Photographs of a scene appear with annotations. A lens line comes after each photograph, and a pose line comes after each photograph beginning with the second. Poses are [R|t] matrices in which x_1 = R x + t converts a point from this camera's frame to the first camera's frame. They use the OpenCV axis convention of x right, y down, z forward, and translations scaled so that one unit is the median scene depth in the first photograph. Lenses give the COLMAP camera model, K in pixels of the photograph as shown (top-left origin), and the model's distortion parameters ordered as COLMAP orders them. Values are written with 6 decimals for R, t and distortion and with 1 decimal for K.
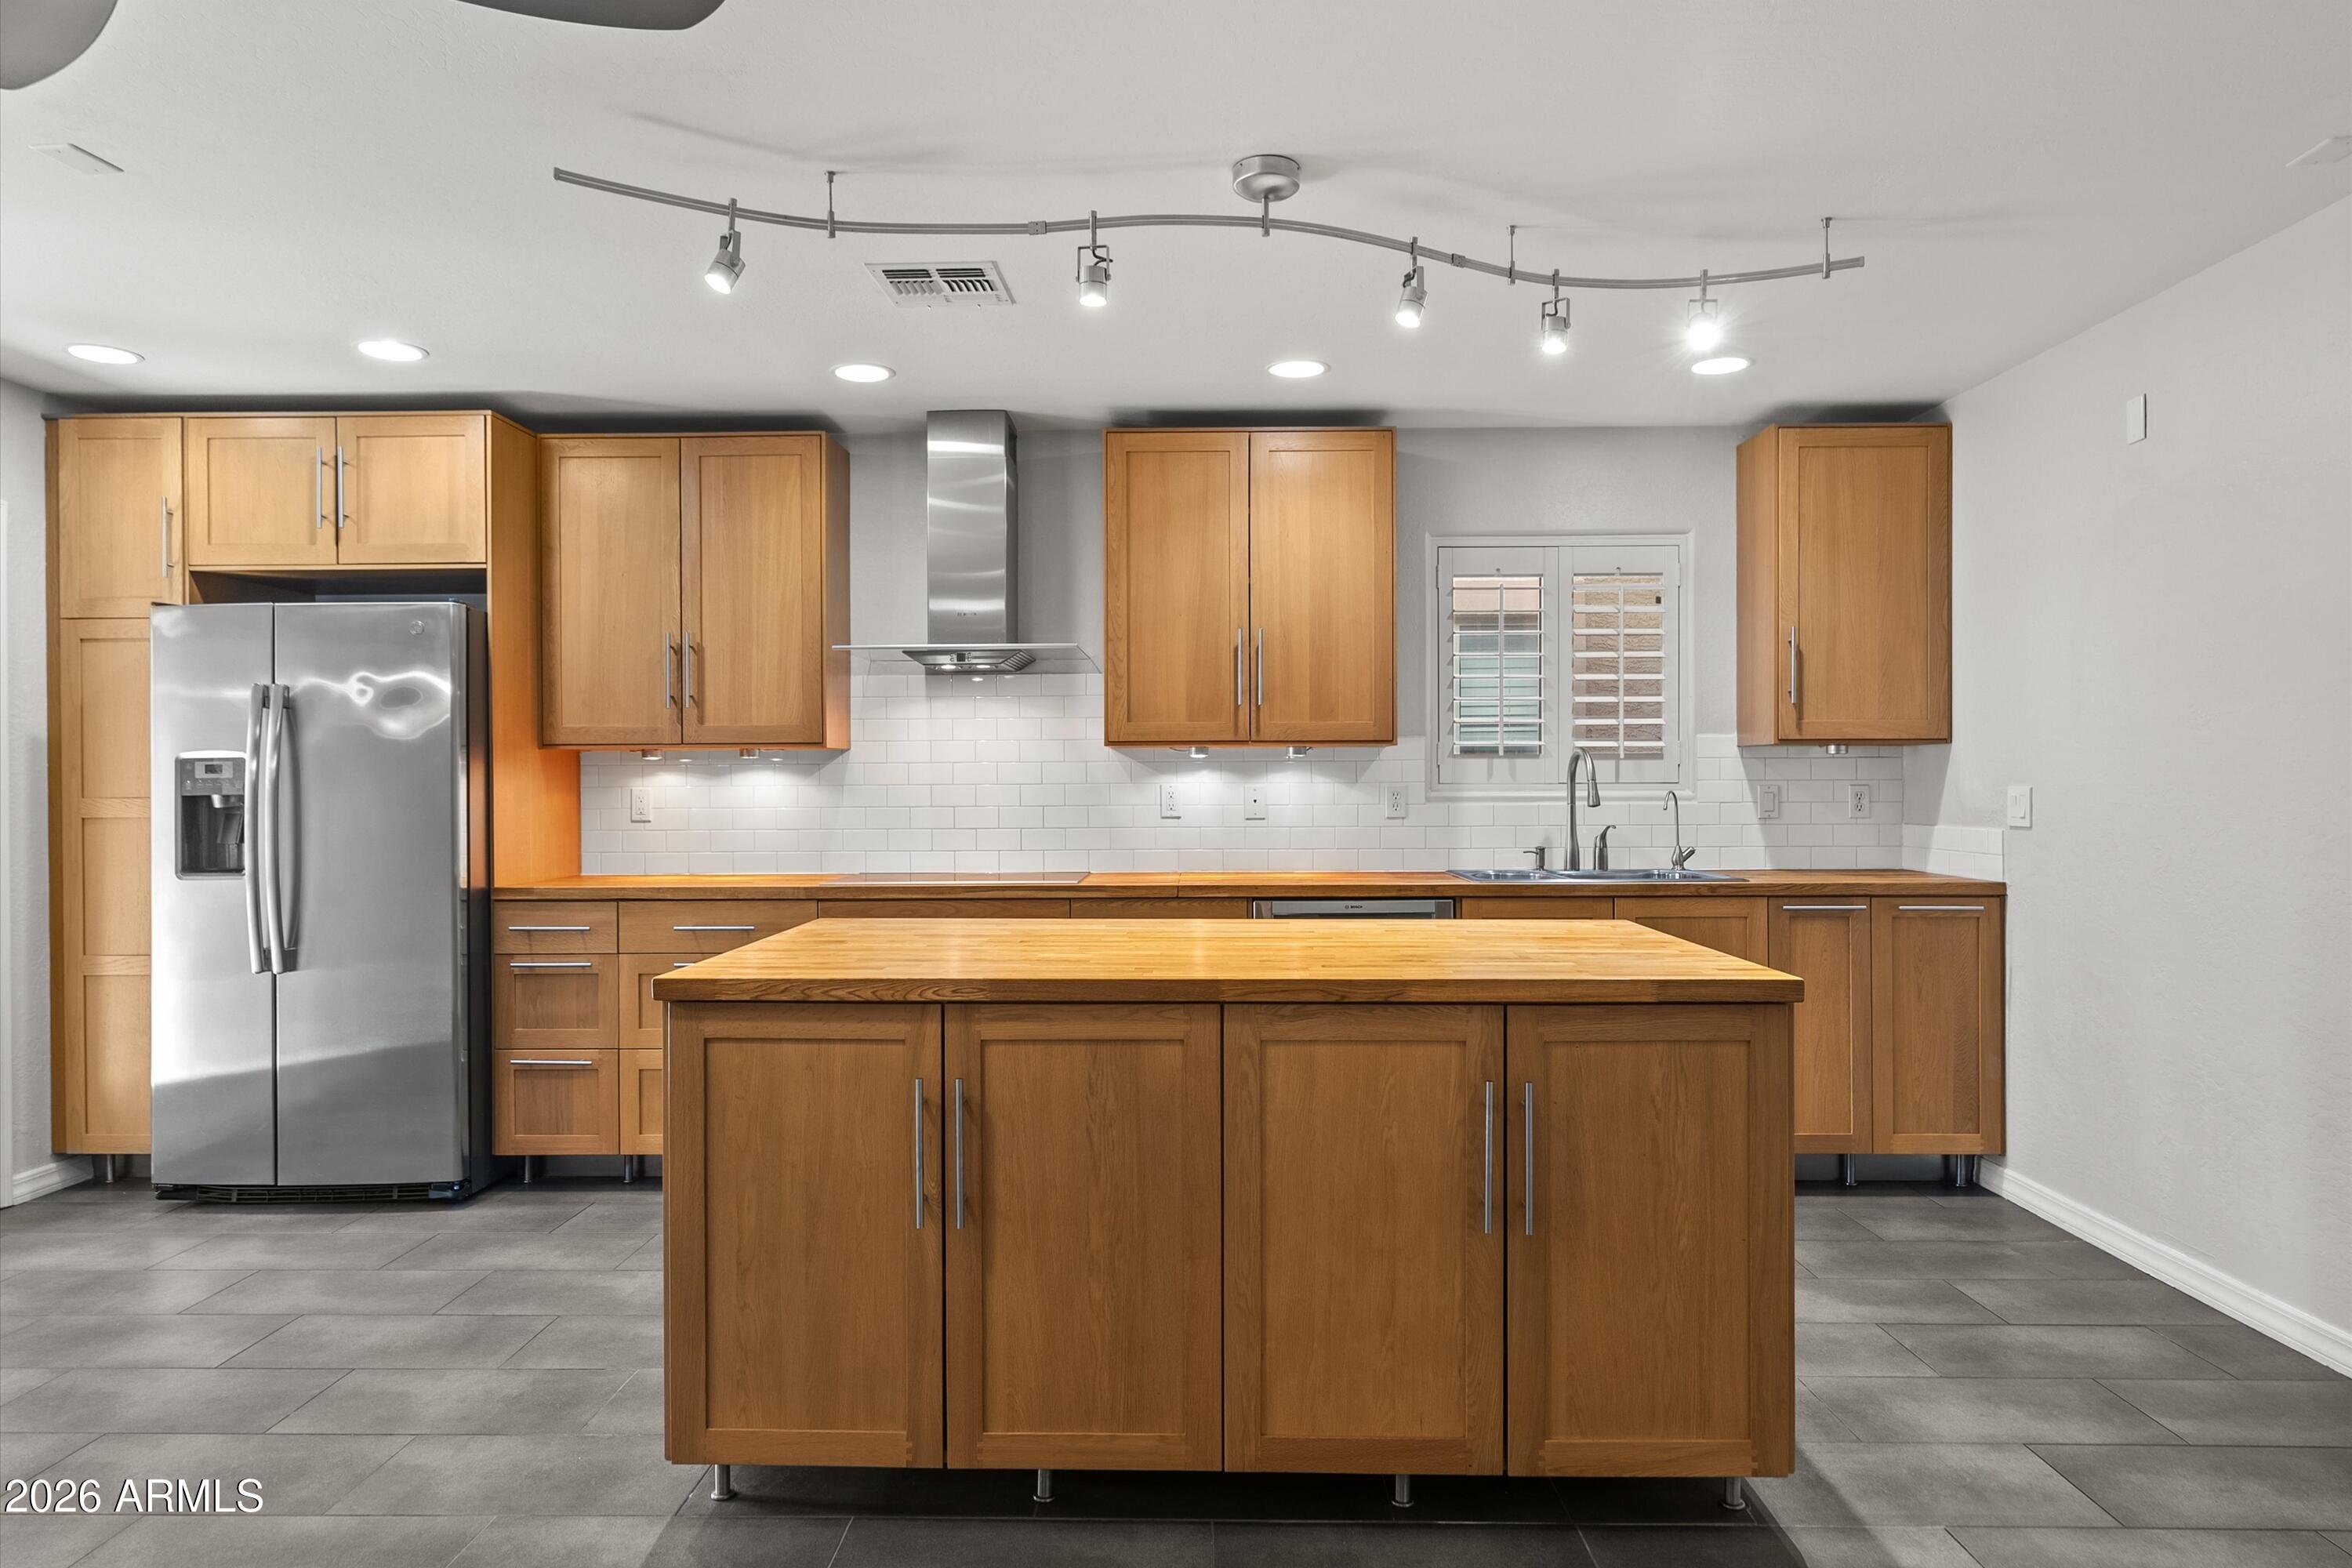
lens RADIAL K [[1453.3, 0, 1176.0], [0, 1453.3, 784.0], [0, 0, 1]] dist [0.000337, -0.002878]
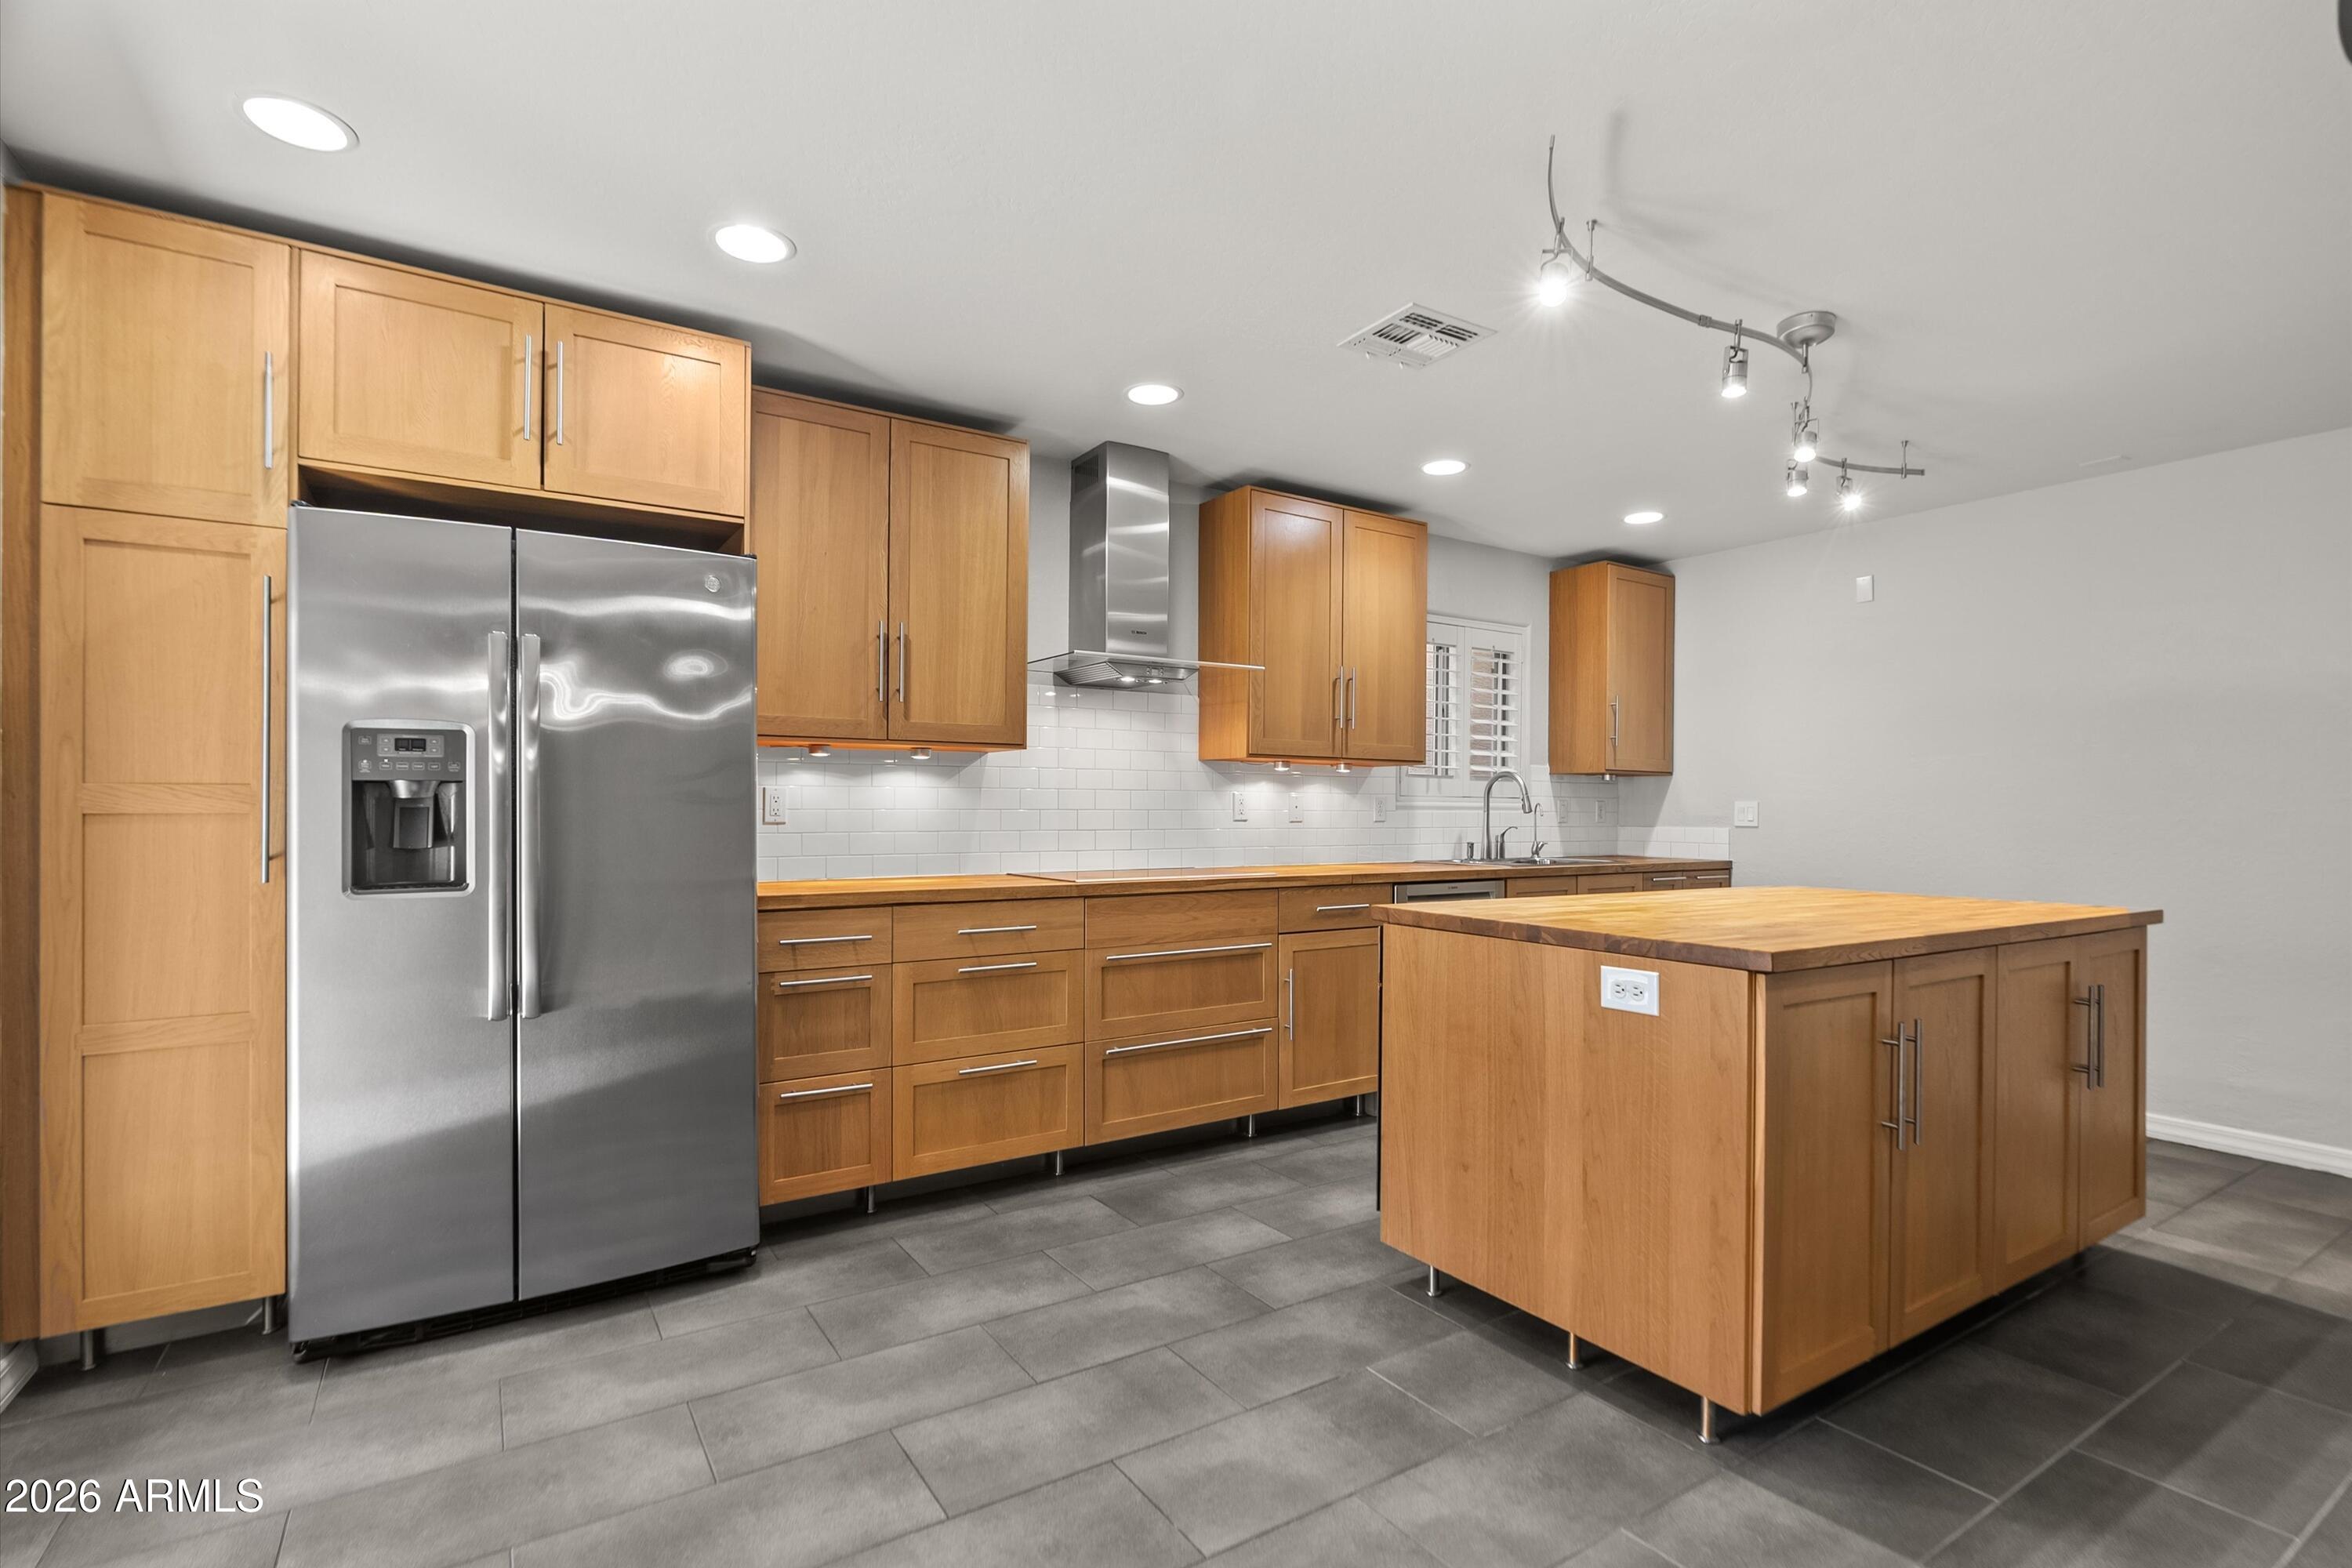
lens RADIAL K [[1103.5, 0, 1217.6], [0, 1103.5, 805.3], [0, 0, 1]] dist [-0.007436, 0.000259]
pose [[0.824040, 0.011235, 0.566420, -0.611067], [-0.008610, 0.999936, -0.007307, 0.019822], [-0.566466, 0.001144, 0.824084, 0.306913]]
